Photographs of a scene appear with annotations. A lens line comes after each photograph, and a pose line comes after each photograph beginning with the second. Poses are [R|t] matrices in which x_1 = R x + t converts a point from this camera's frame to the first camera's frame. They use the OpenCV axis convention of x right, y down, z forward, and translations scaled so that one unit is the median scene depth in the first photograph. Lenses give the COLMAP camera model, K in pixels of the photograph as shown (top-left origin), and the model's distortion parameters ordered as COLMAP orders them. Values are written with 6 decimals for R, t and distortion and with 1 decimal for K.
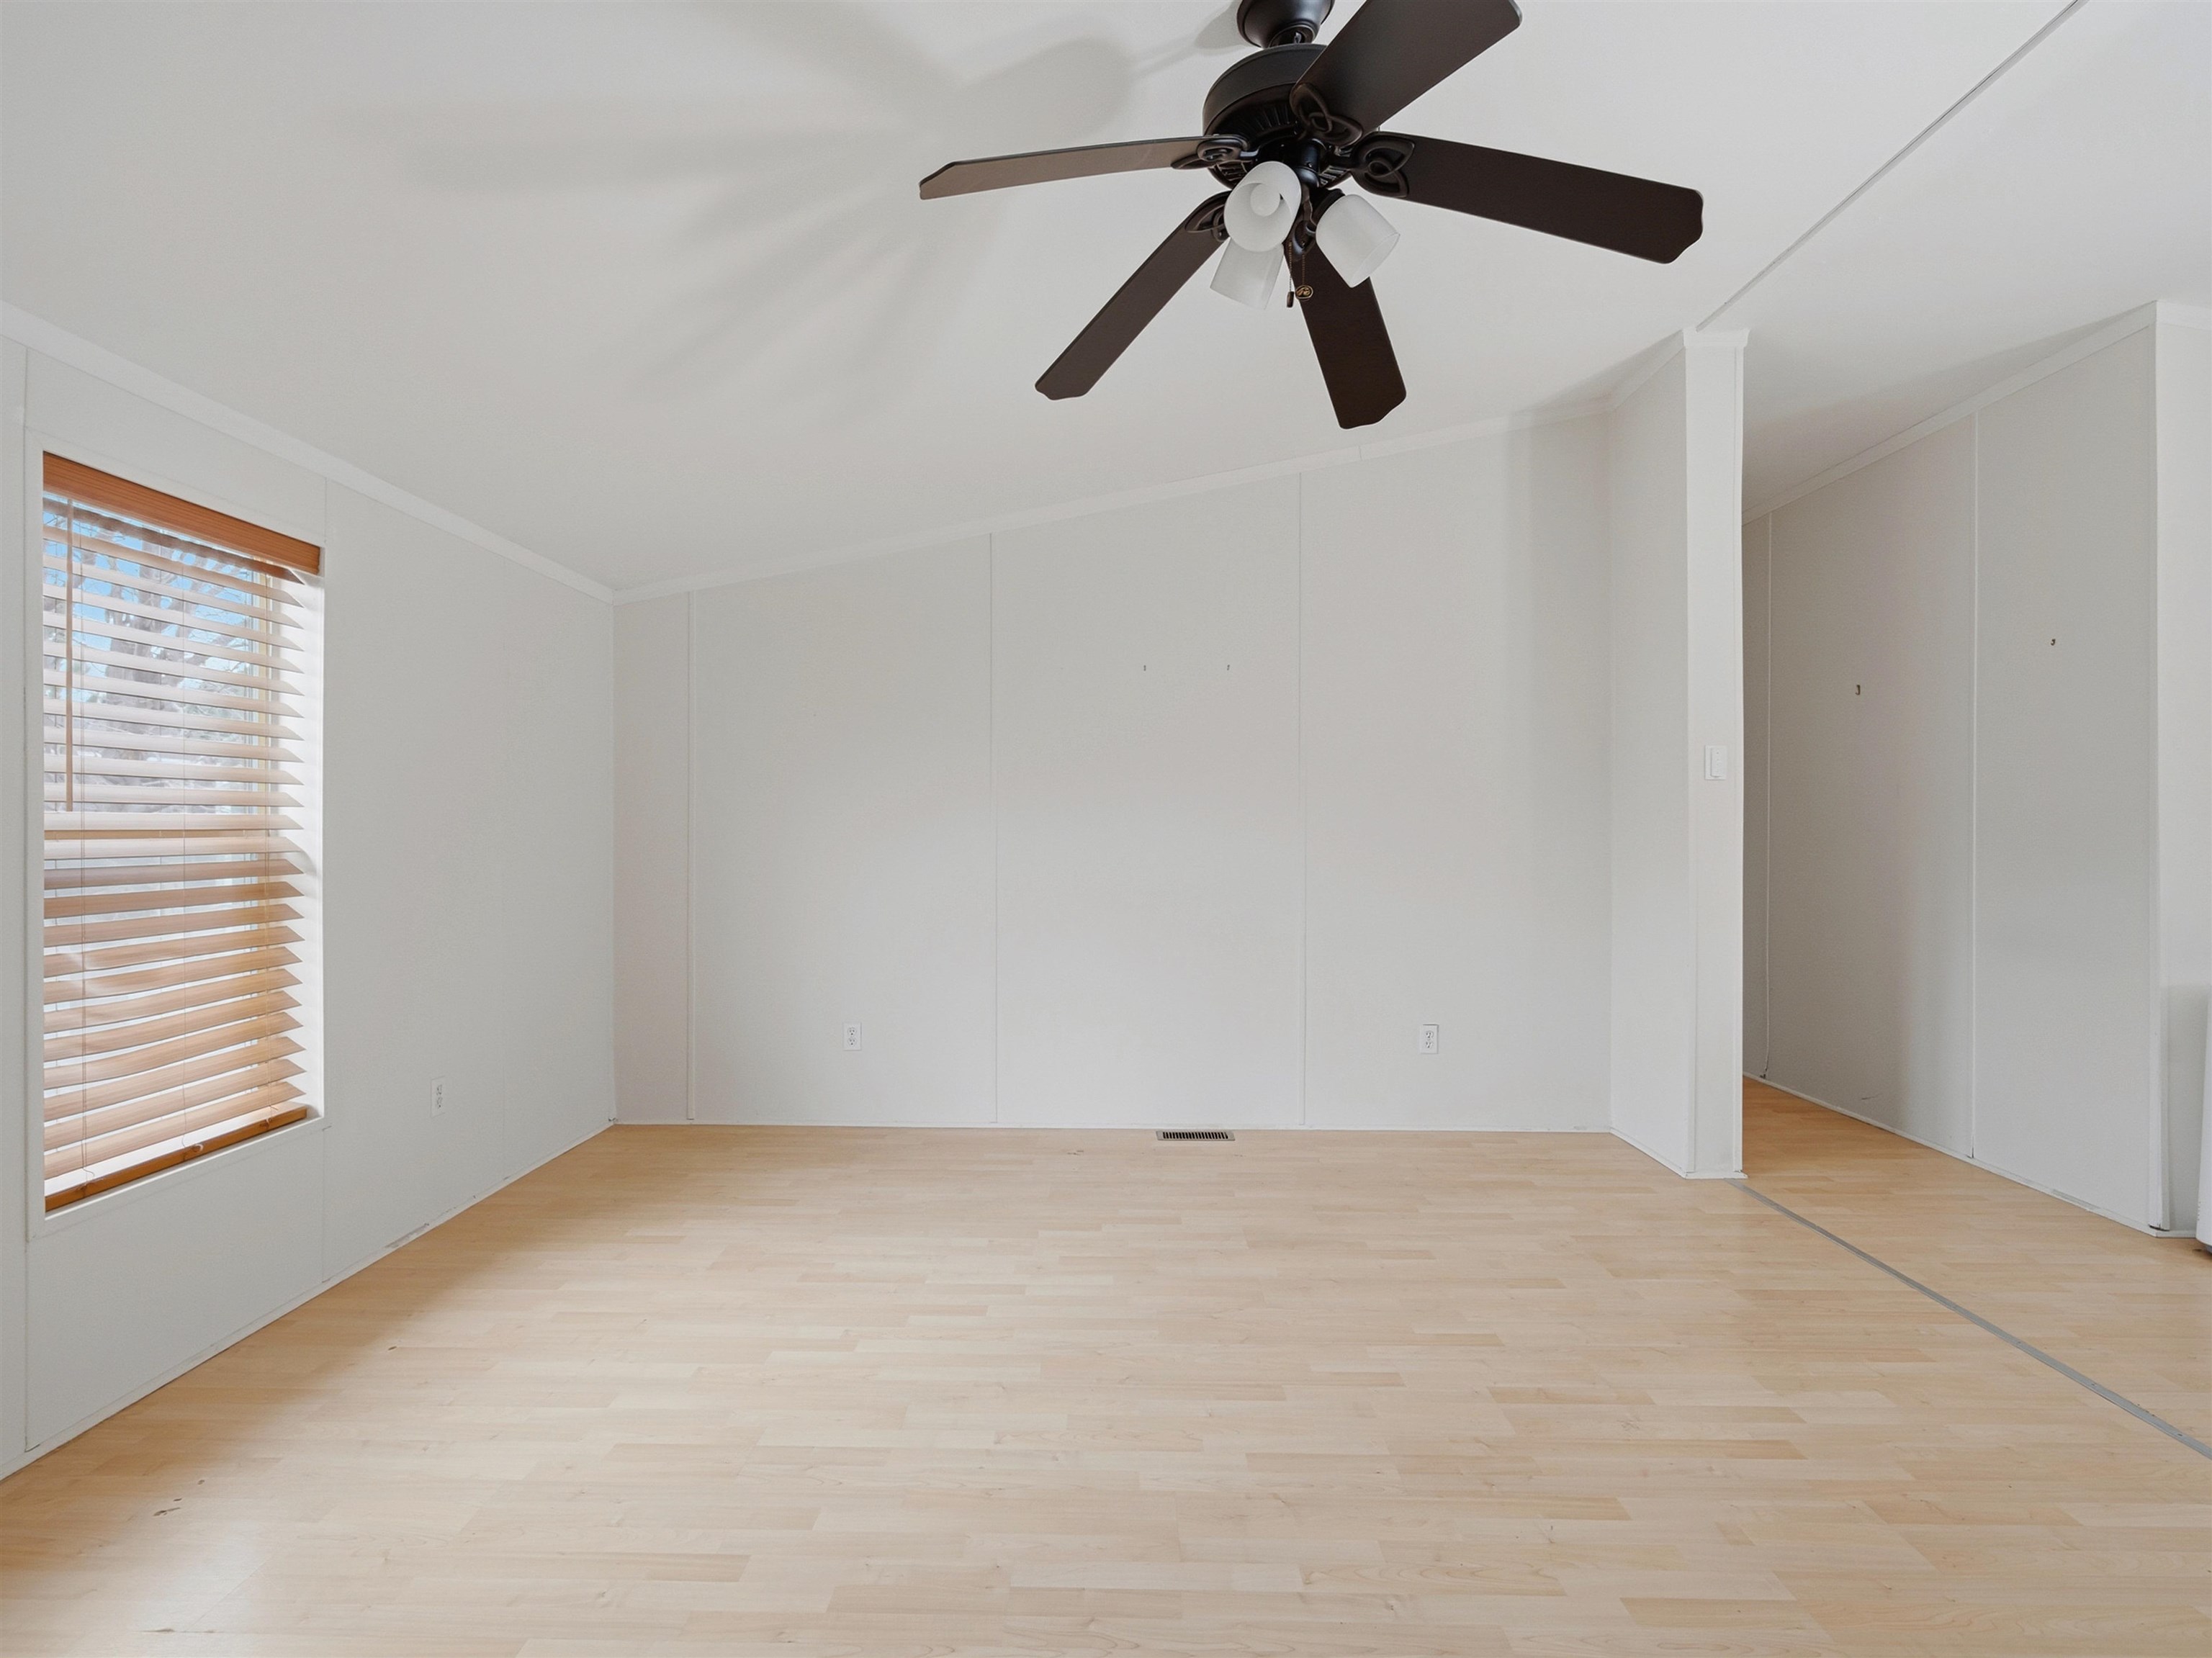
lens RADIAL K [[1095.3, 0, 1074.7], [0, 1095.3, 823.5], [0, 0, 1]] dist [-0.005164, 0.000963]
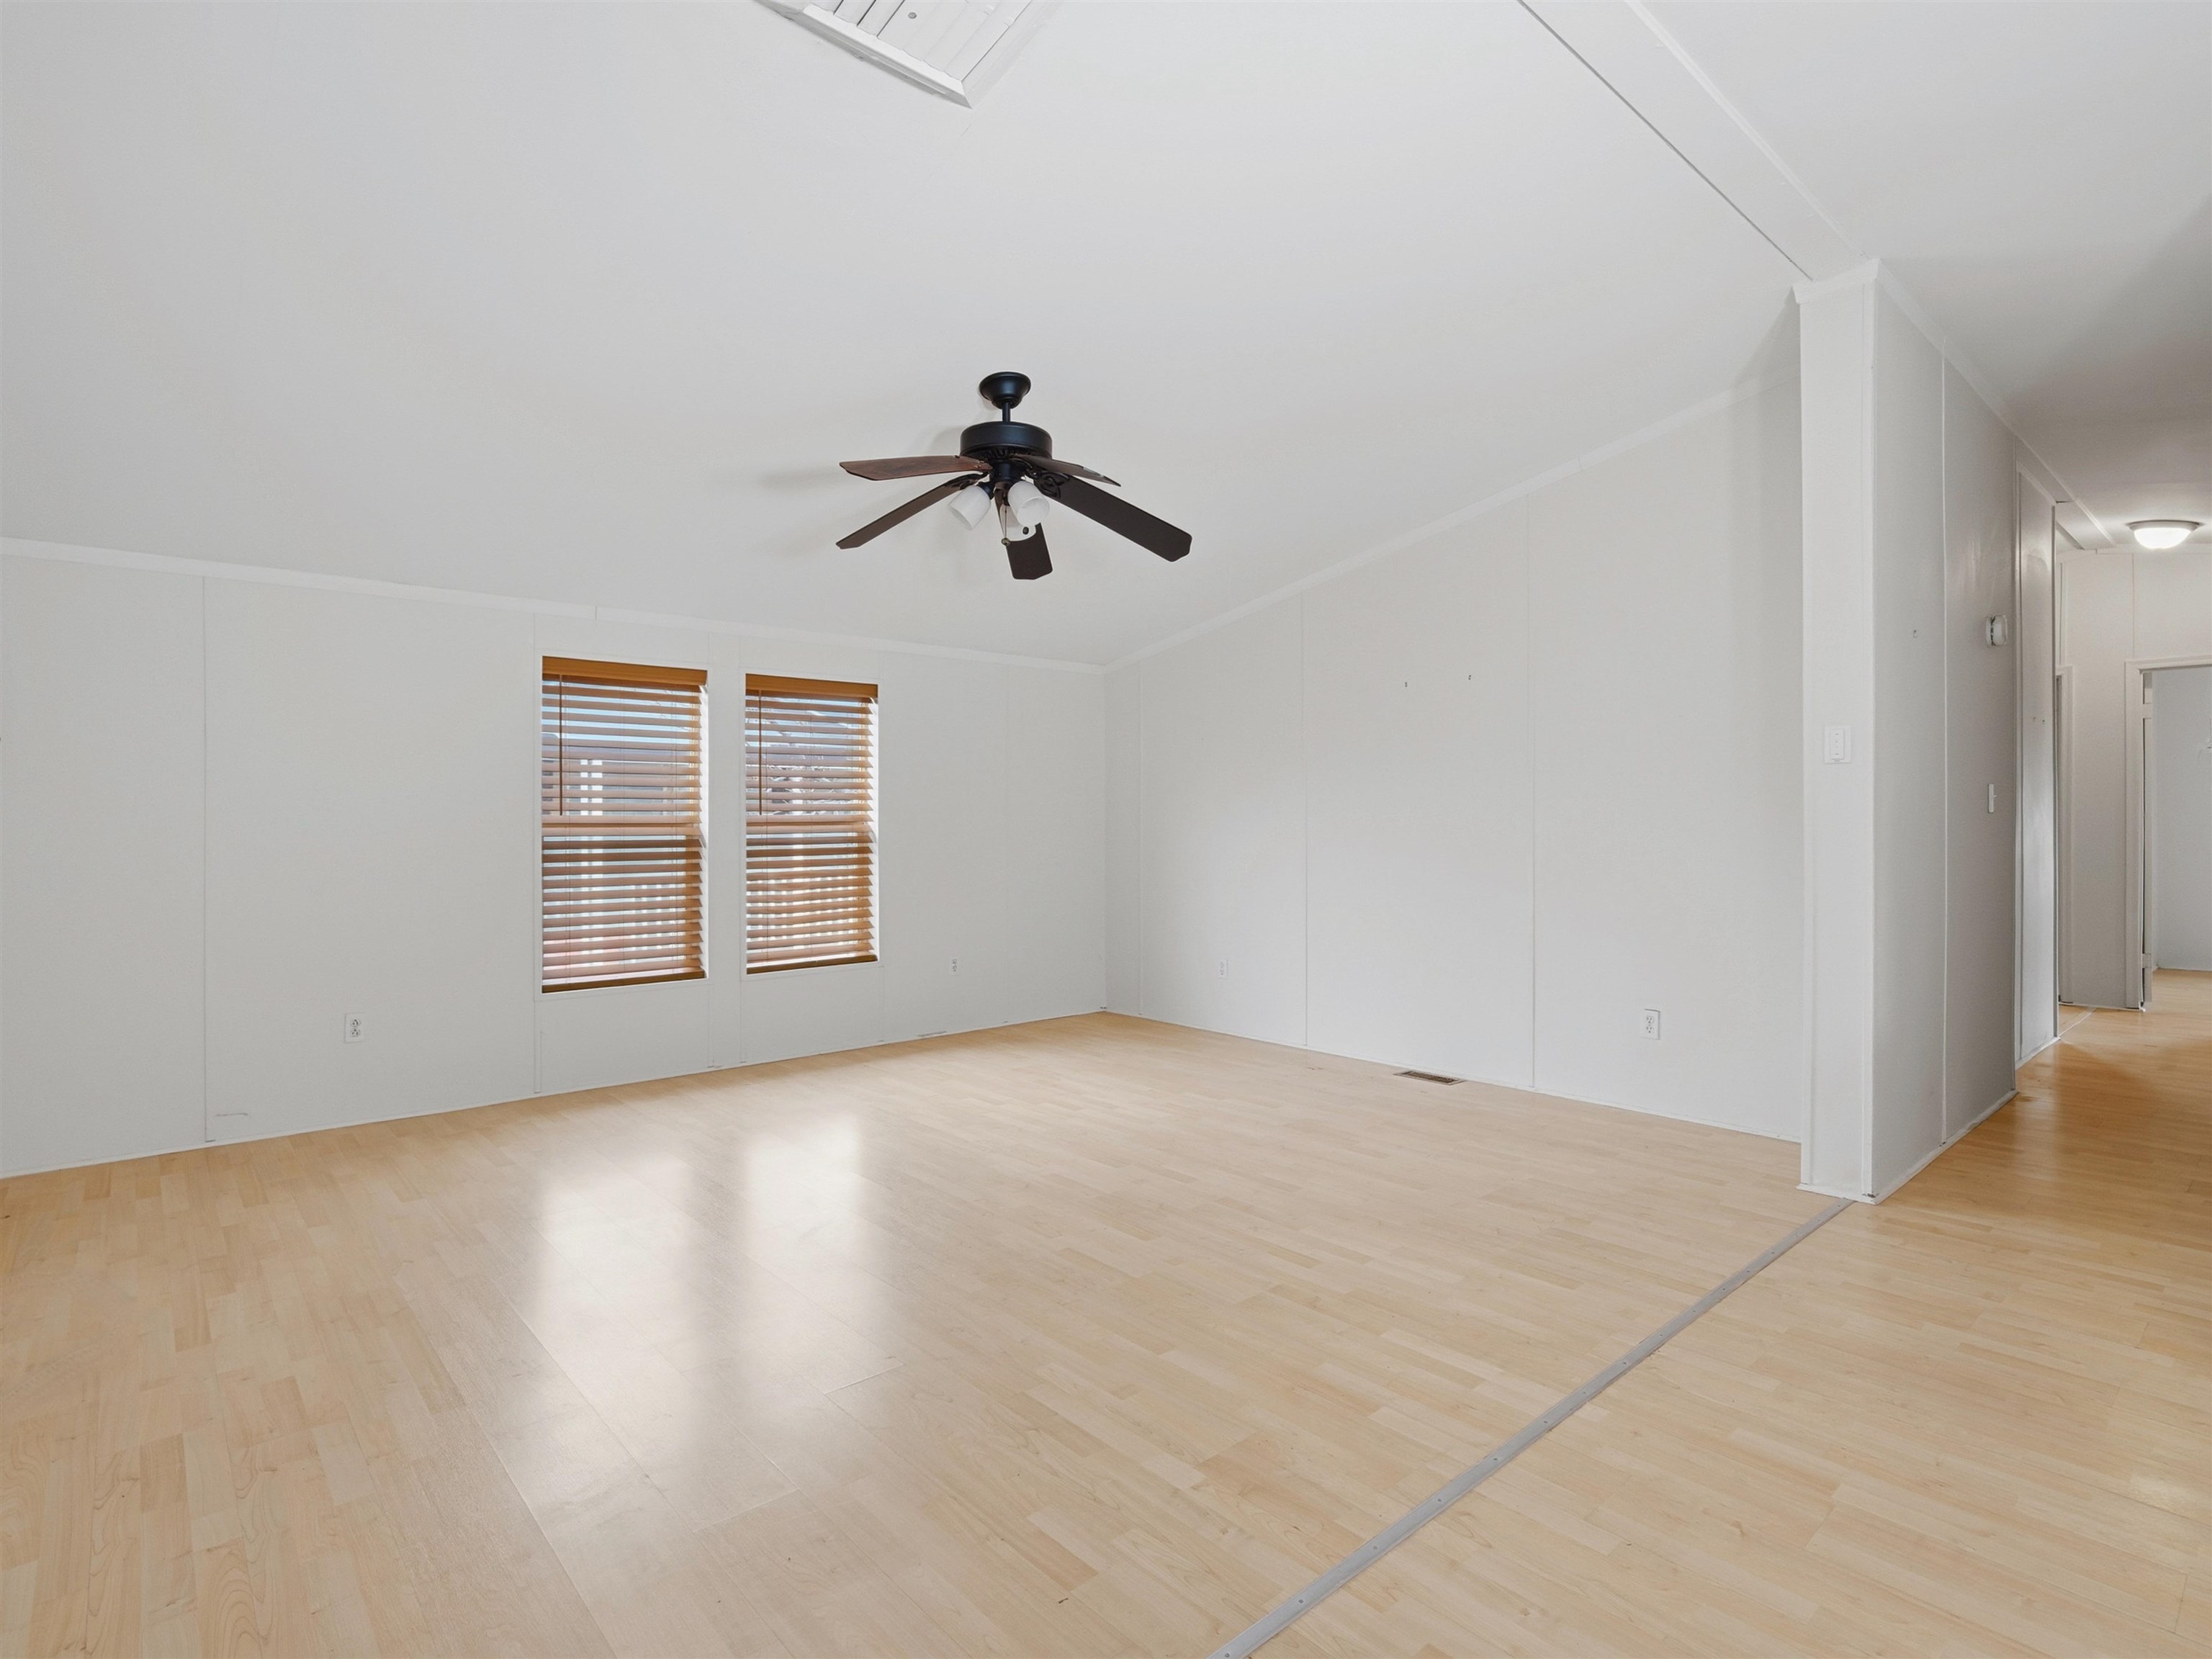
lens RADIAL K [[1095.4, 0, 1074.7], [0, 1095.4, 824.0], [0, 0, 1]] dist [-0.005164, 0.000963]
pose [[0.675745, 0.000414, -0.737135, 1.075653], [0.008336, 0.999932, 0.008204, -0.003479], [0.737088, -0.011688, 0.675695, -0.121333]]
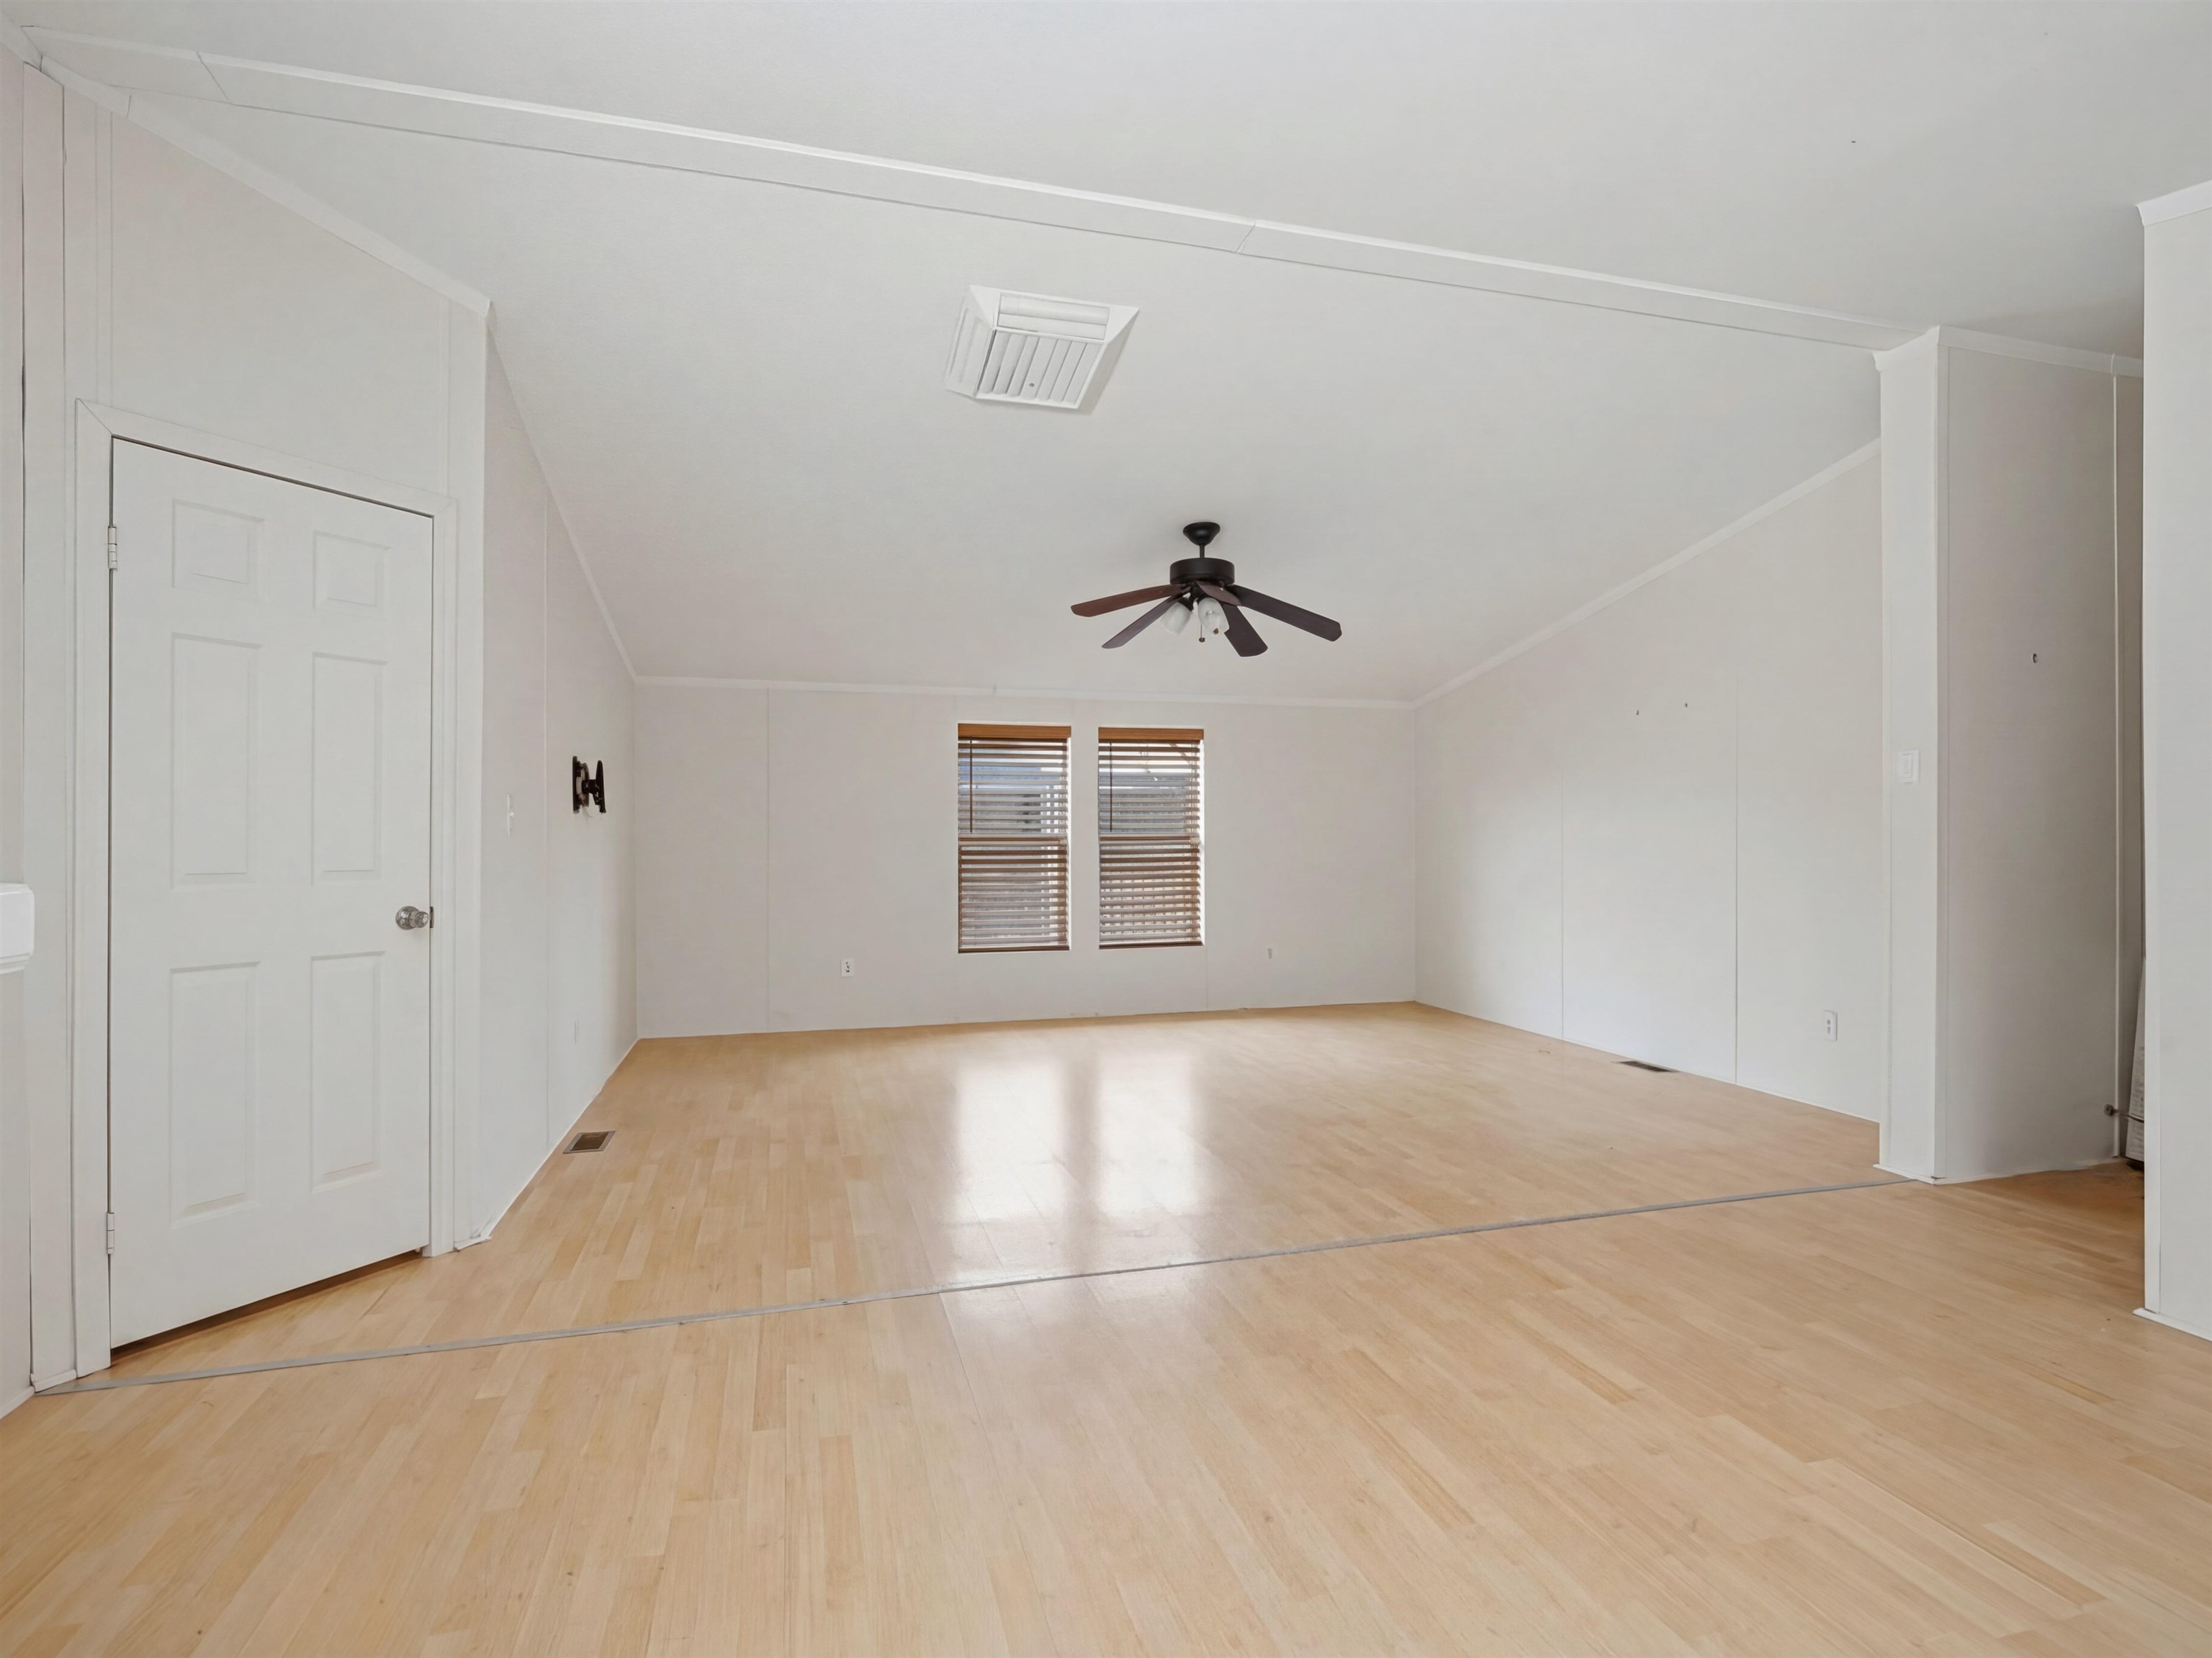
lens RADIAL K [[1081.0, 0, 1106.0], [0, 1081.0, 829.0], [0, 0, 1]] dist [0.000146, 0.000390]
pose [[0.307228, -0.007369, -0.951607, 1.704997], [0.011119, 0.999930, -0.004153, -0.003896], [0.951571, -0.009305, 0.307289, -0.022364]]
